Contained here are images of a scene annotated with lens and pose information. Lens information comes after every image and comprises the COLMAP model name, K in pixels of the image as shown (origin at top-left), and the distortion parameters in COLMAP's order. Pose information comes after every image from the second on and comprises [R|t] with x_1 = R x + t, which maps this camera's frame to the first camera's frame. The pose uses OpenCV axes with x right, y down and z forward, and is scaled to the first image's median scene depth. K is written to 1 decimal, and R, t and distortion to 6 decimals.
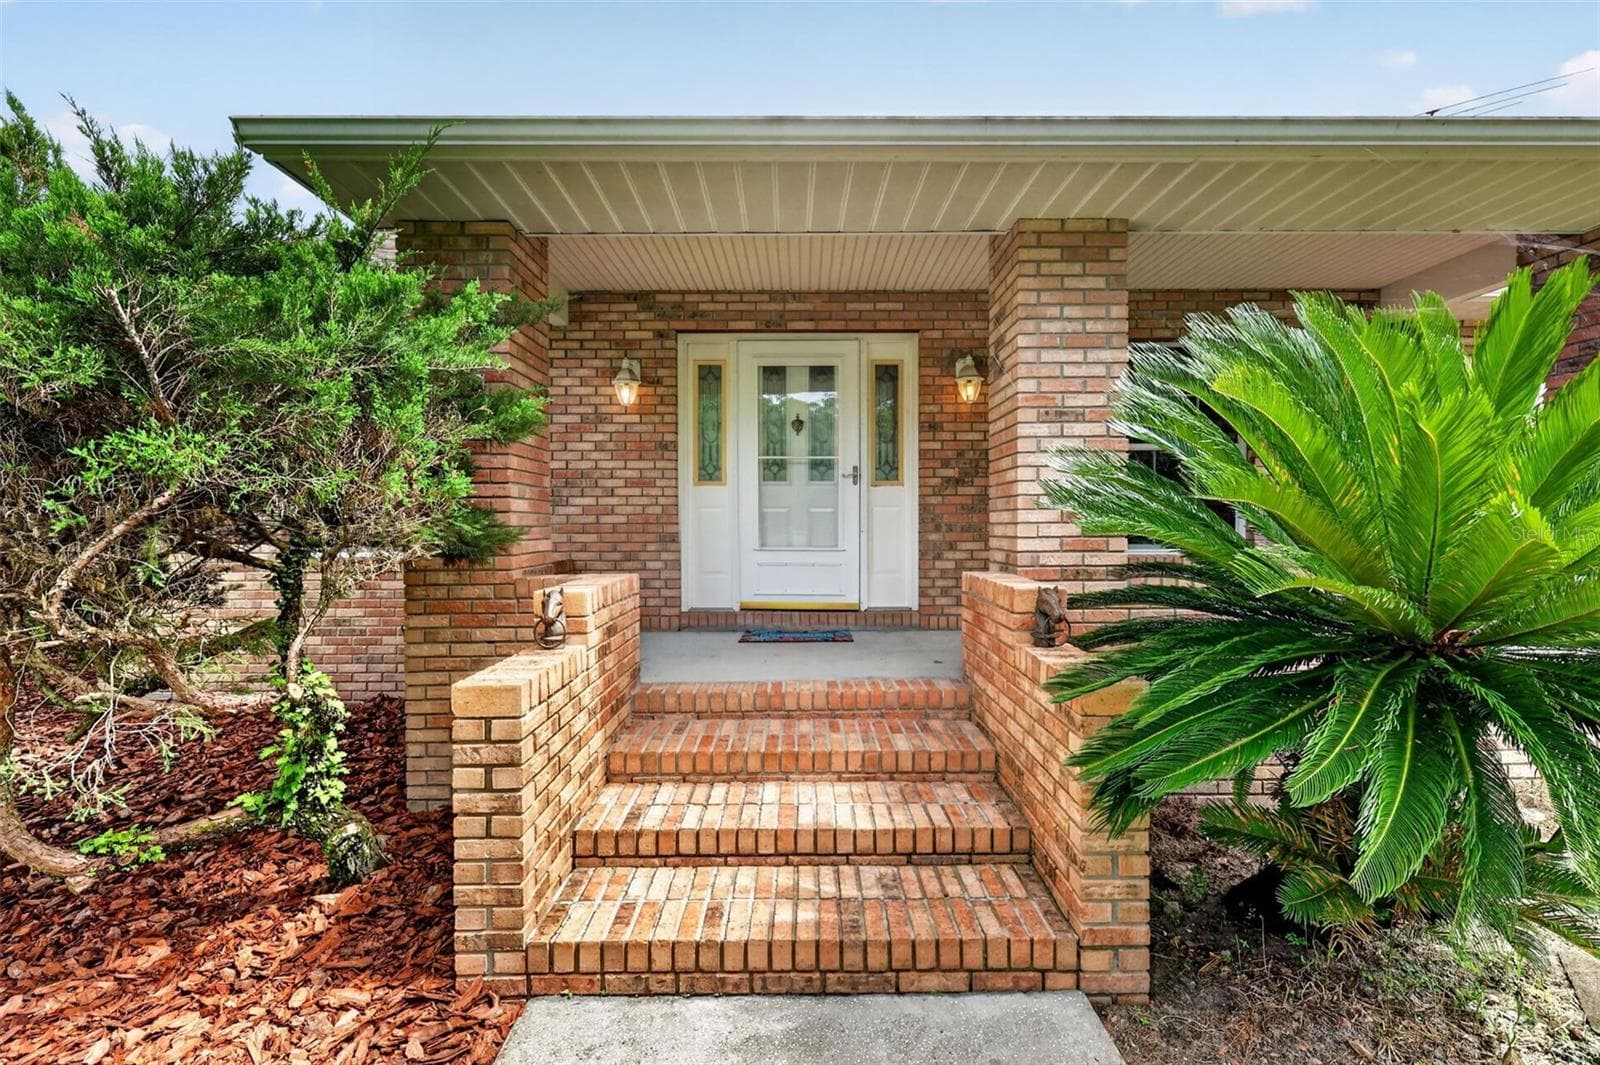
lens RADIAL K [[691.2, 0, 796.1], [0, 691.2, 532.8], [0, 0, 1]] dist [0.001296, -0.000266]
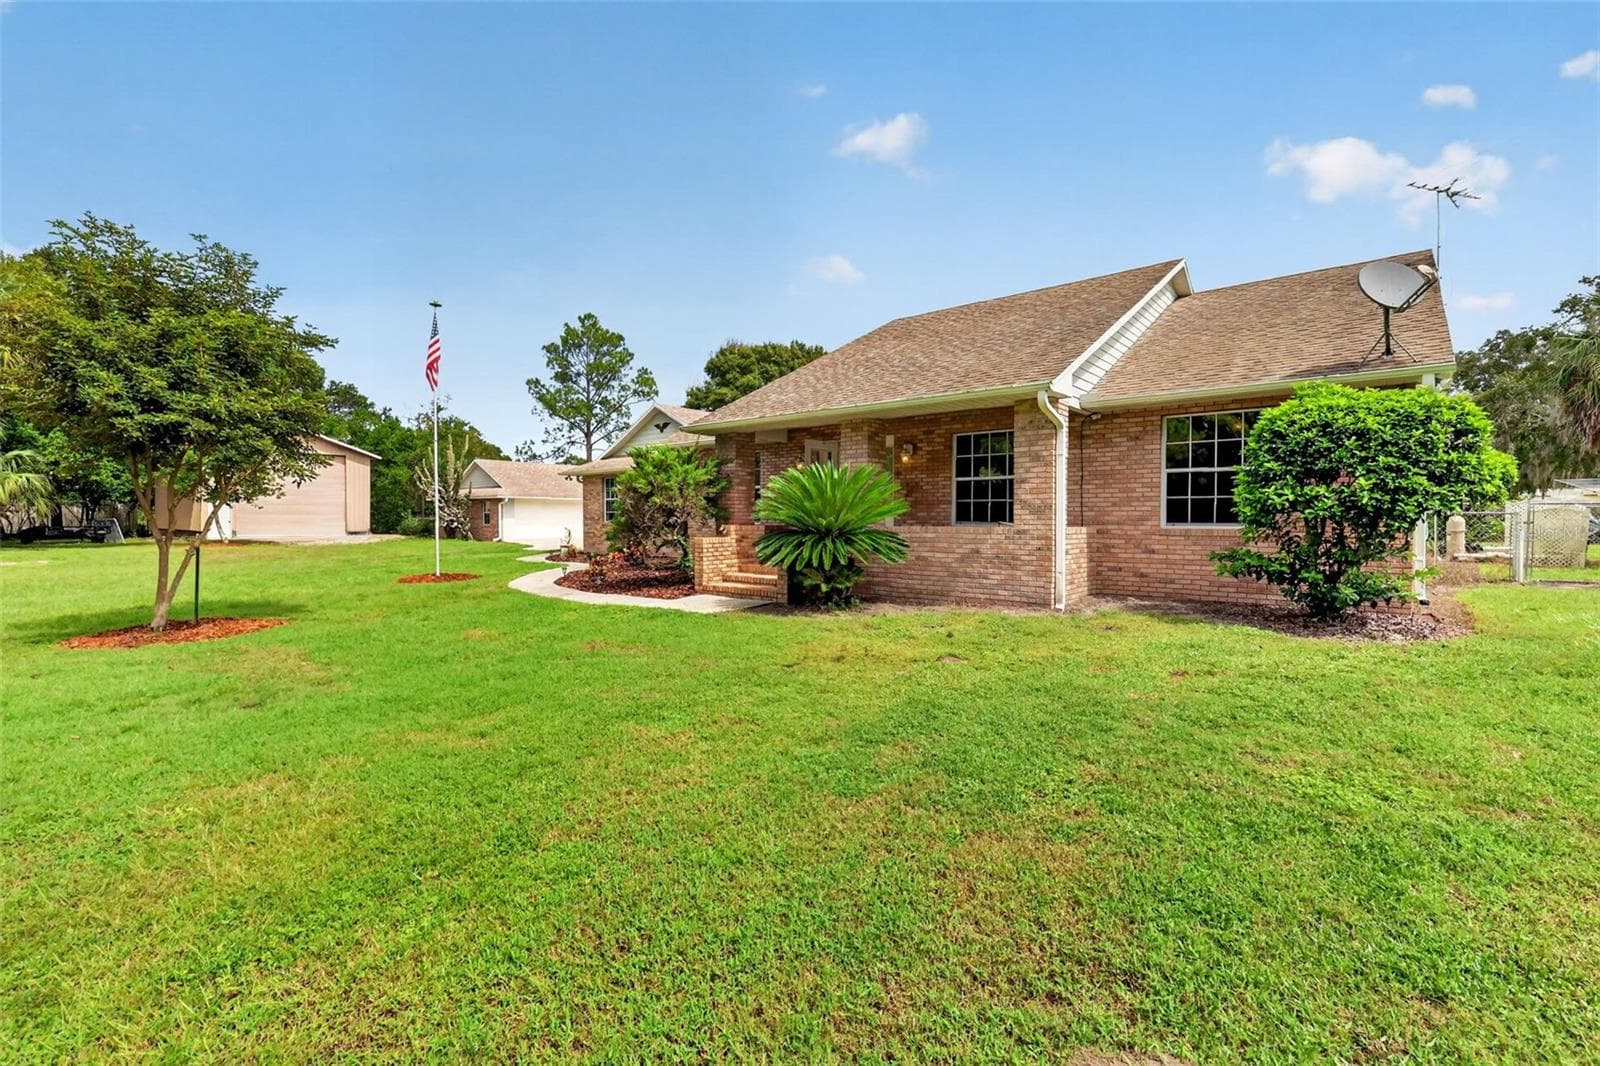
lens RADIAL K [[686.6, 0, 800.5], [0, 686.6, 527.8], [0, 0, 1]] dist [0.002084, 0.000035]
pose [[0.773706, 0.013586, -0.633399, 1.487402], [-0.018040, 0.999837, -0.000590, 0.048917], [0.633287, 0.011883, 0.773825, -1.117431]]
